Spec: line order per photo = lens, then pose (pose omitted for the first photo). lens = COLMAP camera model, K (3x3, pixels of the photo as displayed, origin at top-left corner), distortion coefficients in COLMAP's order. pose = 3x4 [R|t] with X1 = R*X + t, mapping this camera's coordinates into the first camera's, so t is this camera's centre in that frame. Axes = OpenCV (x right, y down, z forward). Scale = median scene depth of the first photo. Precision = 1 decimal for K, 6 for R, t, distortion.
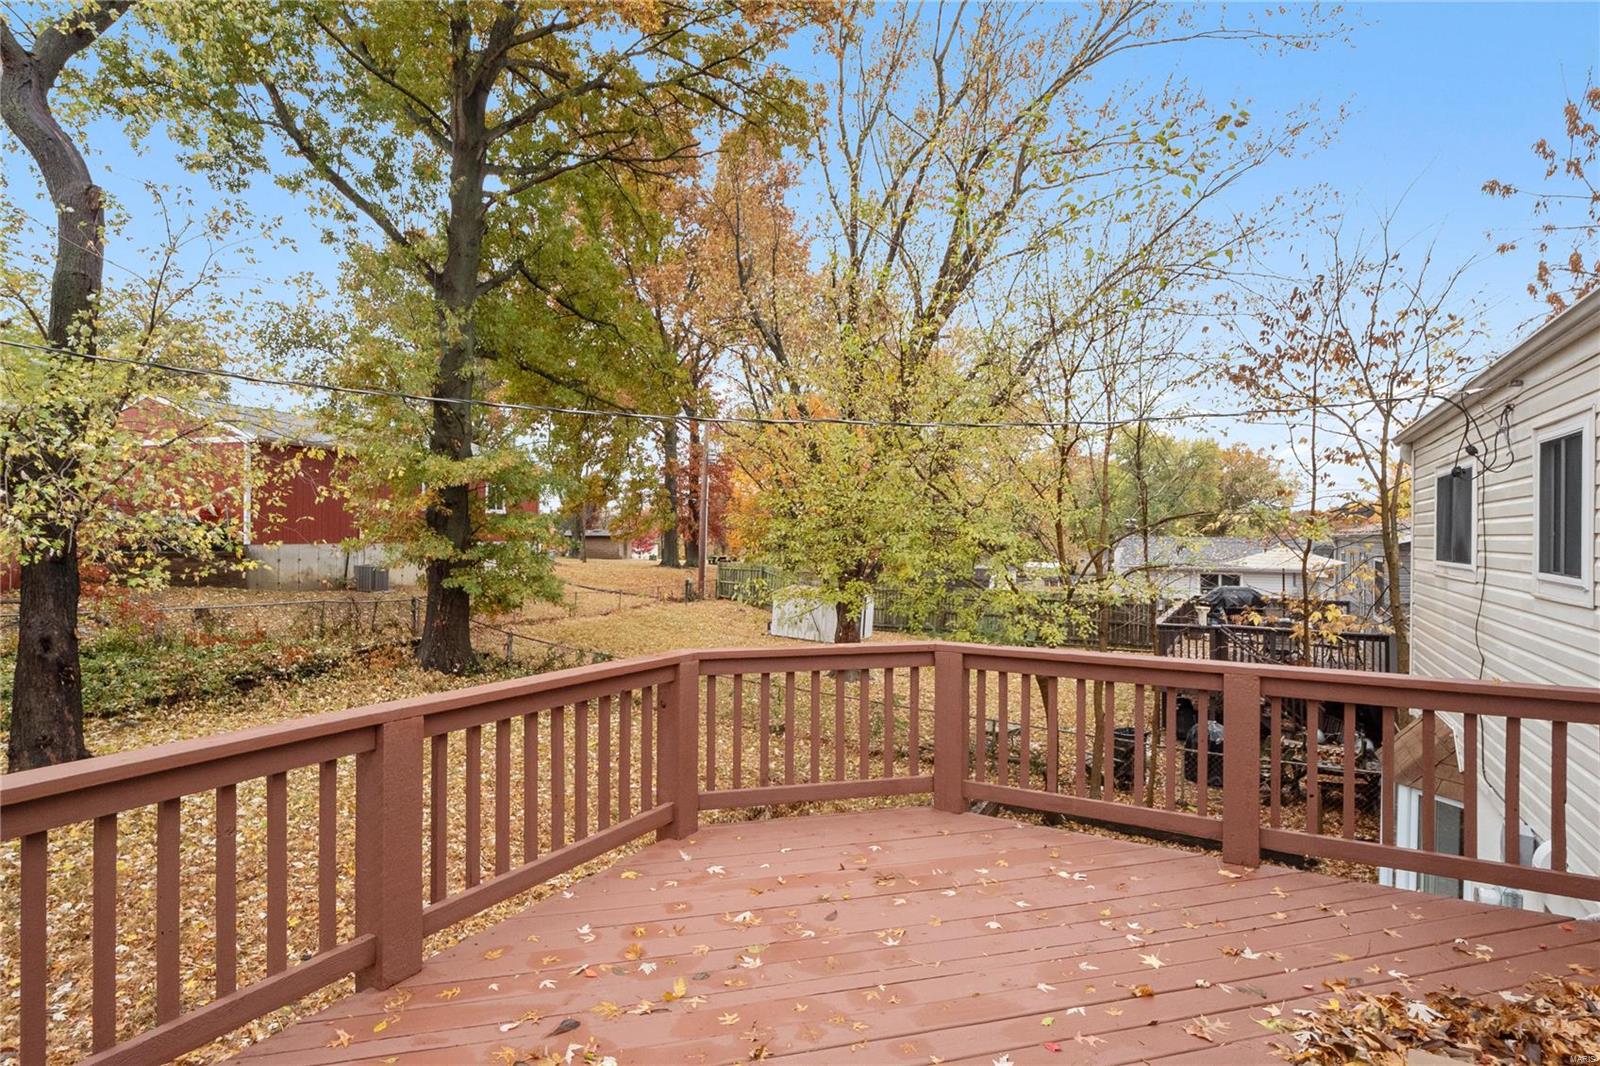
lens RADIAL K [[836.1, 0, 793.1], [0, 836.1, 544.3], [0, 0, 1]] dist [-0.003647, -0.001737]
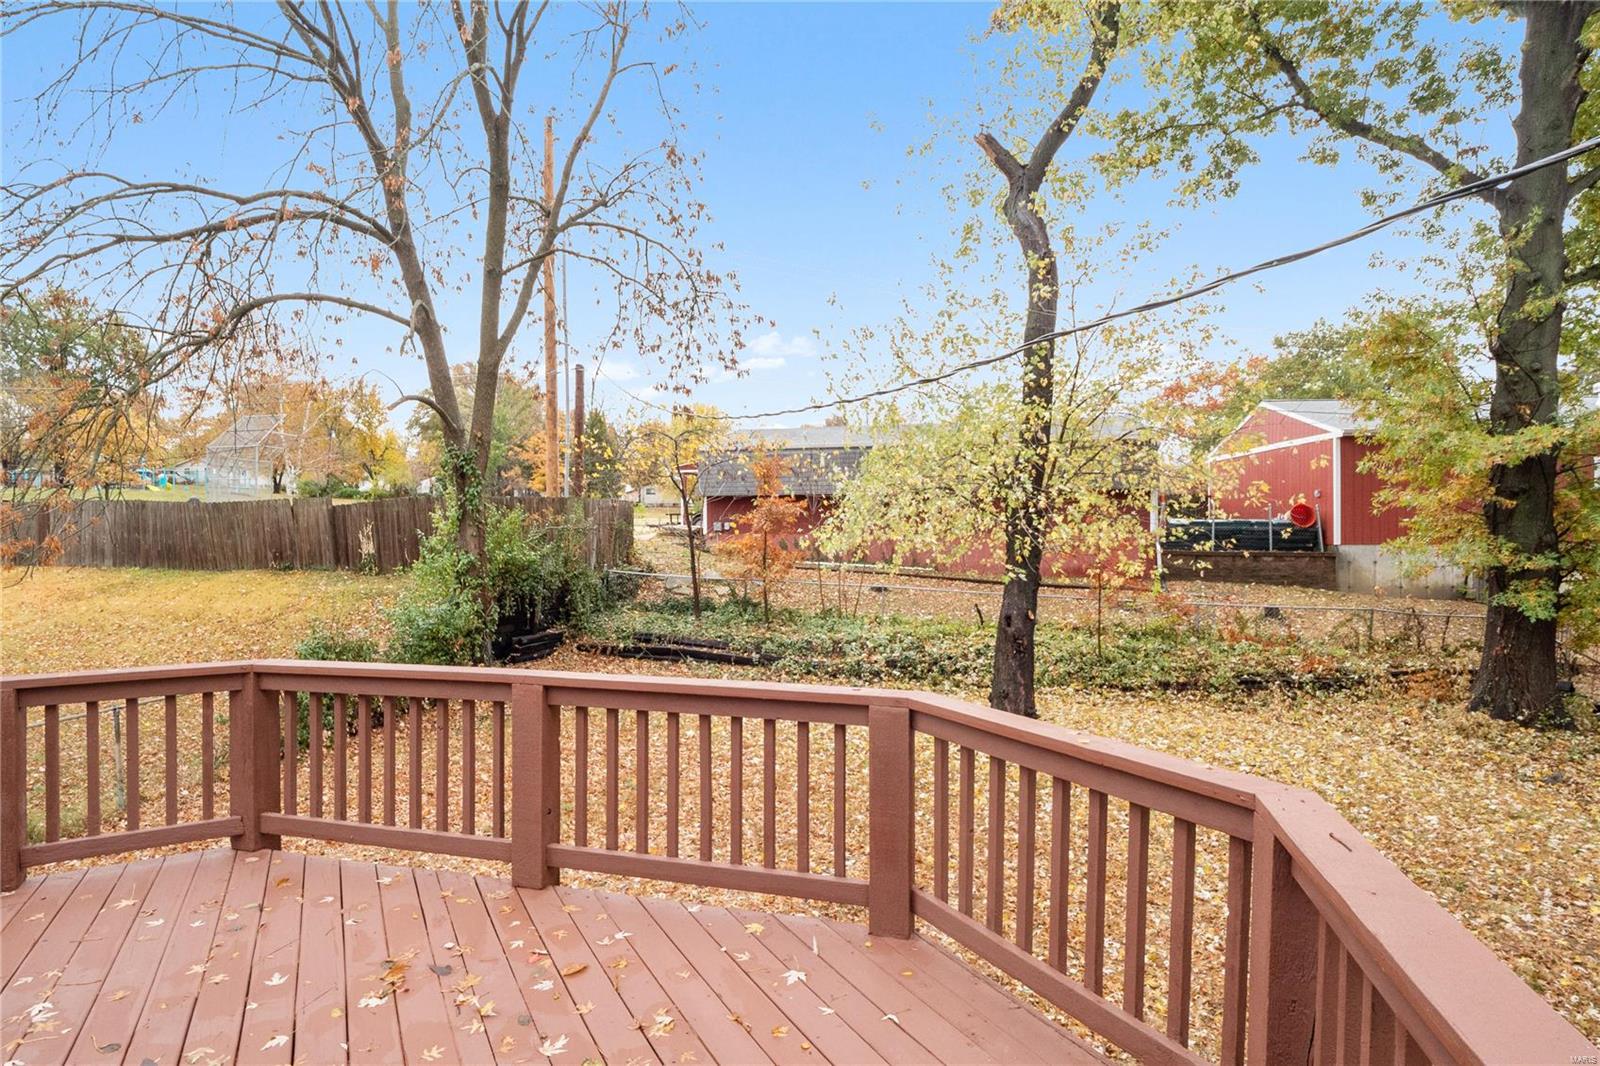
lens RADIAL K [[836.1, 0, 793.1], [0, 836.1, 544.3], [0, 0, 1]] dist [-0.003647, -0.001737]
pose [[0.236537, 0.007849, -0.971591, 0.170127], [-0.007574, 0.999952, 0.006234, -0.002387], [0.971593, 0.005884, 0.236585, 0.215190]]
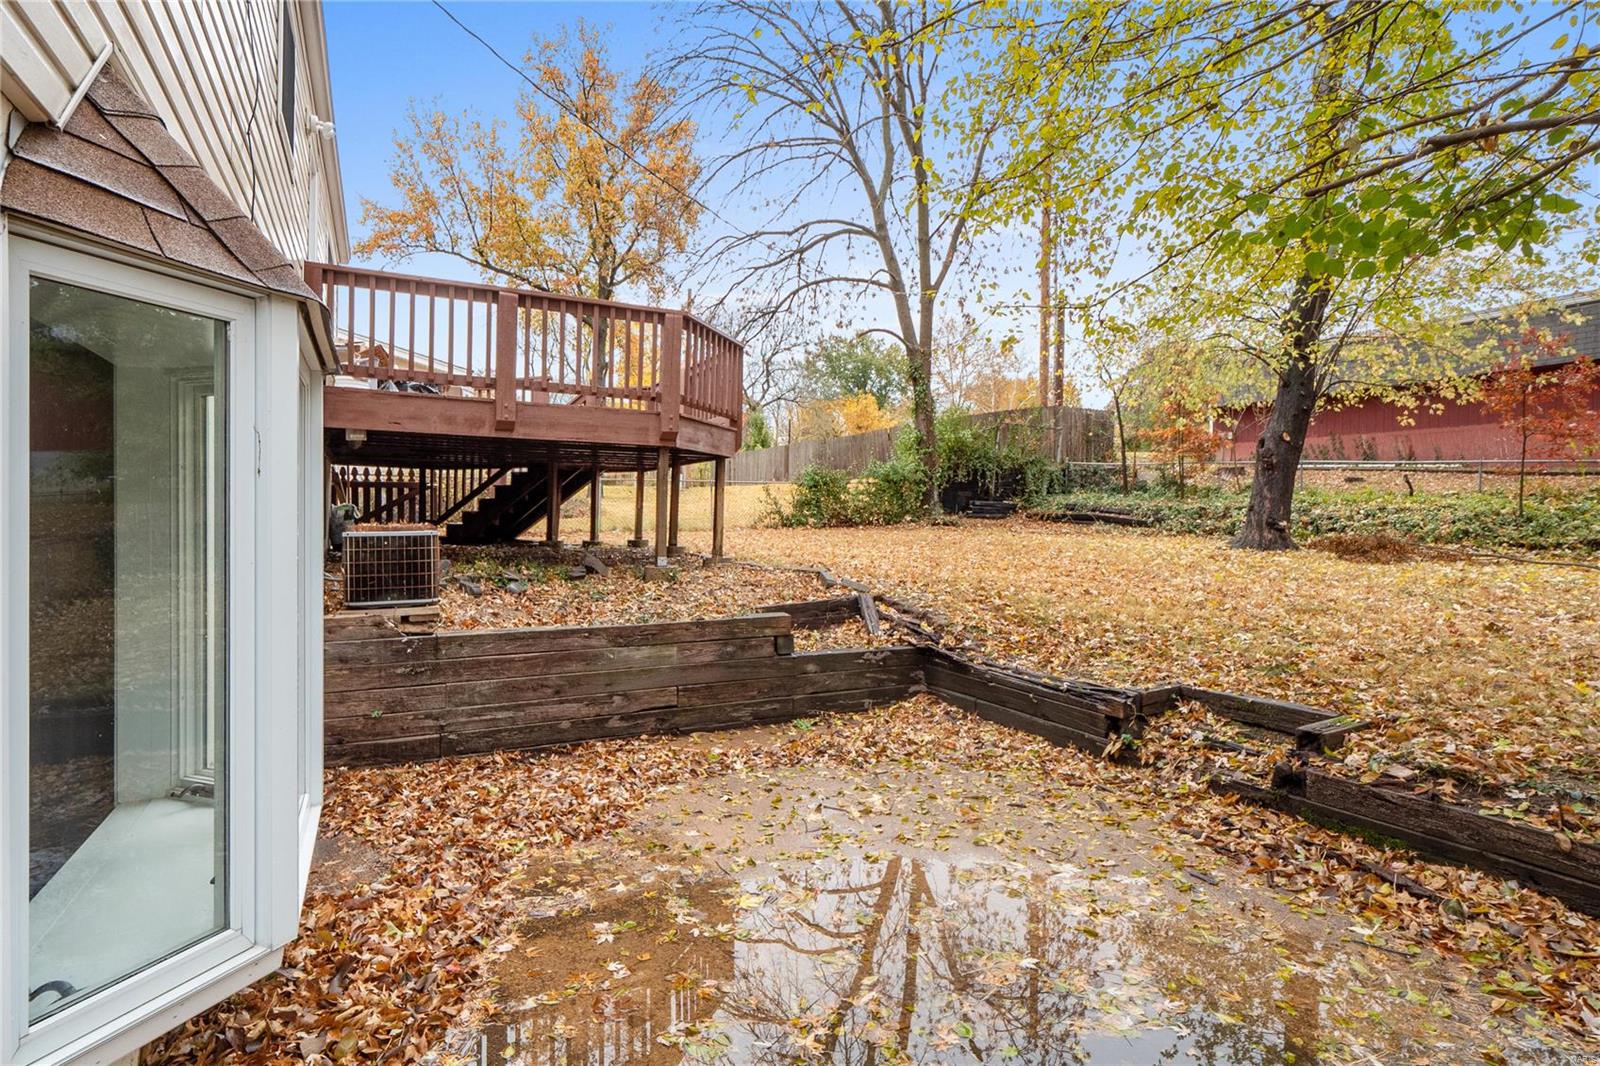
lens RADIAL K [[836.1, 0, 793.1], [0, 836.1, 544.3], [0, 0, 1]] dist [-0.003647, -0.001737]
pose [[-0.564365, 0.005144, -0.825509, 0.439000], [-0.026512, 0.999352, 0.024352, 0.162299], [0.825100, 0.035629, -0.563863, 0.668436]]
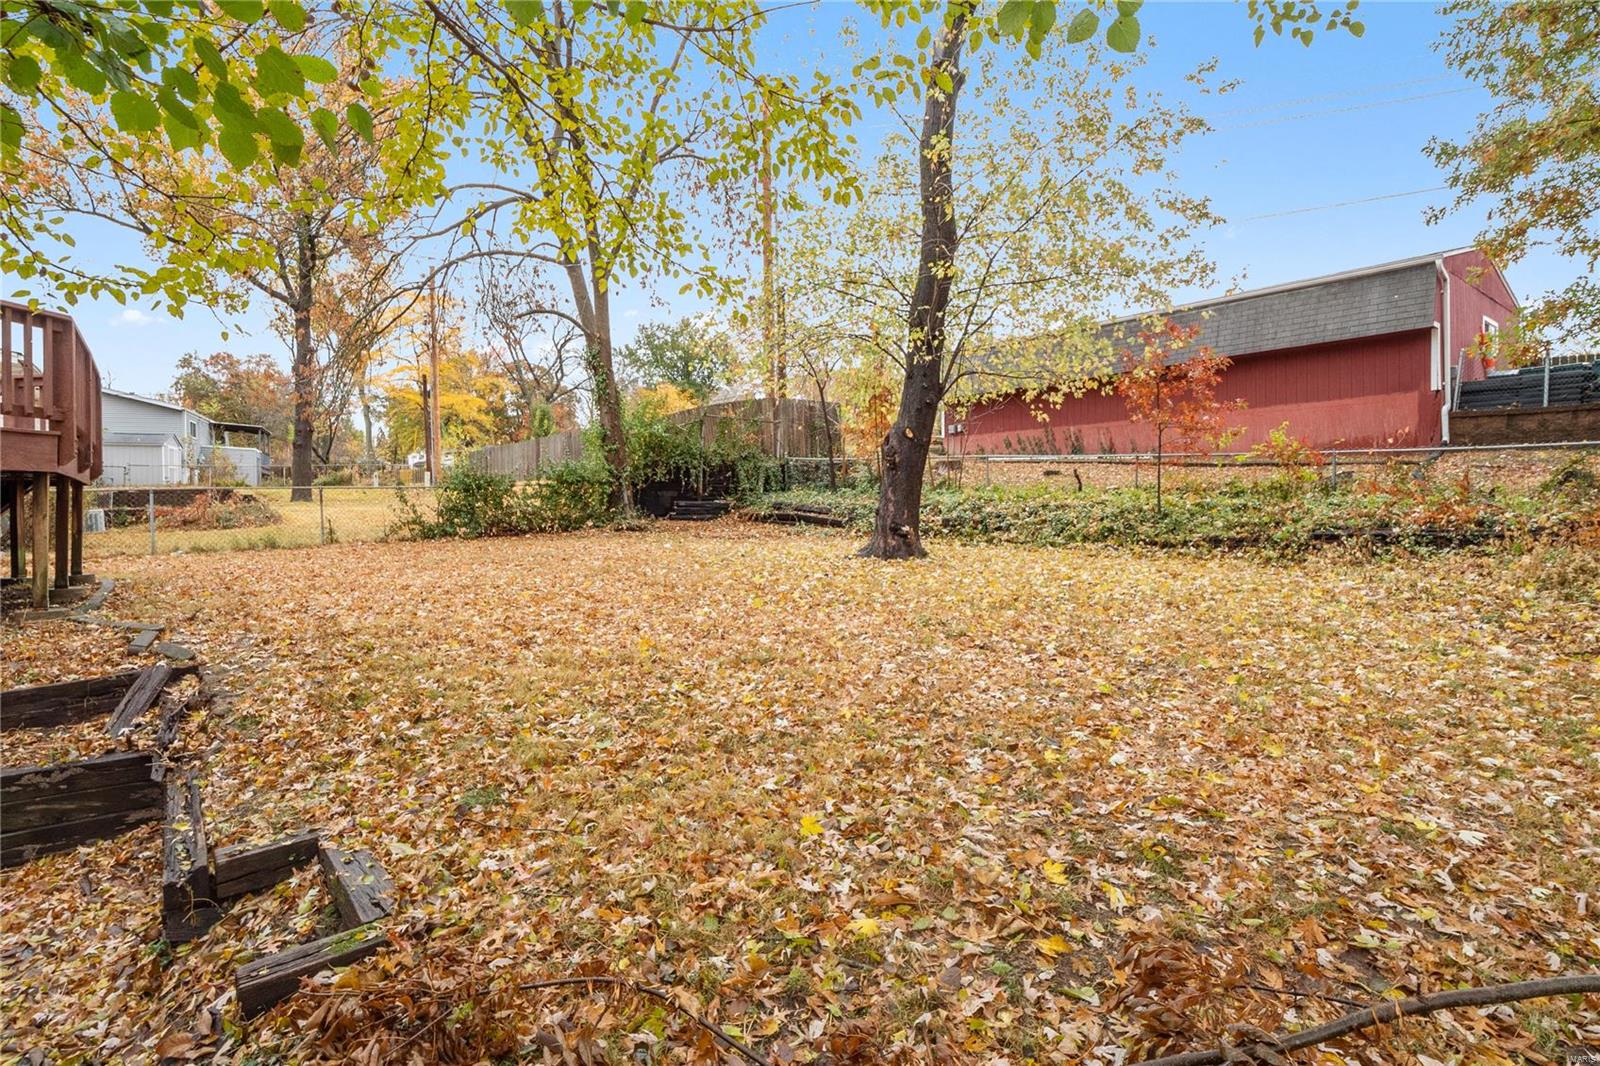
lens RADIAL K [[840.3, 0, 800.0], [0, 840.3, 533.0], [0, 0, 1]] dist [-0.001294, -0.000375]
pose [[-0.404789, 0.017274, -0.914247, 0.217711], [-0.002025, 0.999802, 0.019787, 0.138820], [0.914408, 0.009861, -0.404674, 0.815716]]
